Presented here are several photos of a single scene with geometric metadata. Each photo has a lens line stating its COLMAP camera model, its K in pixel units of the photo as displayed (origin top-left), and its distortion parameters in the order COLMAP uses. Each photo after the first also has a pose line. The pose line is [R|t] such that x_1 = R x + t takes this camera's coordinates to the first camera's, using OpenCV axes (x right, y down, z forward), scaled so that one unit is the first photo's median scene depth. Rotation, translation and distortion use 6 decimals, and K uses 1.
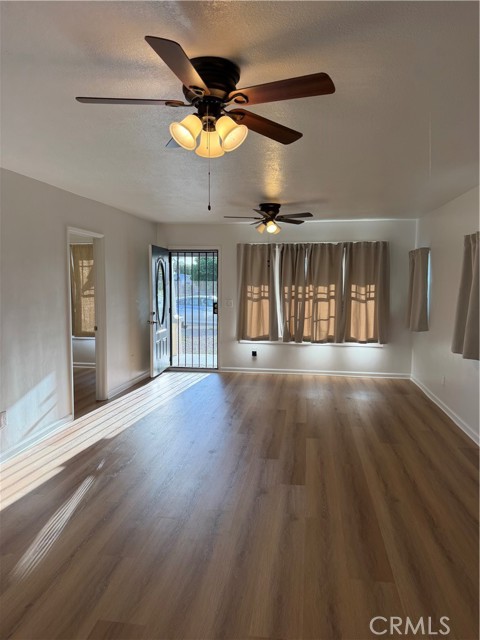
lens RADIAL K [[483.2, 0, 240.0], [0, 483.2, 320.0], [0, 0, 1]] dist [0.002013, 0.002087]
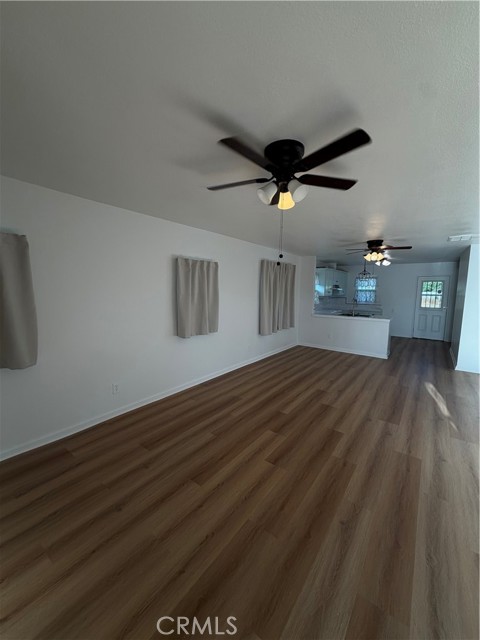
lens RADIAL K [[255.3, 0, 240.0], [0, 255.3, 320.0], [0, 0, 1]] dist [-0.002150, -0.000268]
pose [[-0.881587, -0.063400, 0.467745, -0.060236], [0.031164, 0.980958, 0.191702, -0.153321], [-0.470992, 0.183579, -0.862824, 1.886023]]
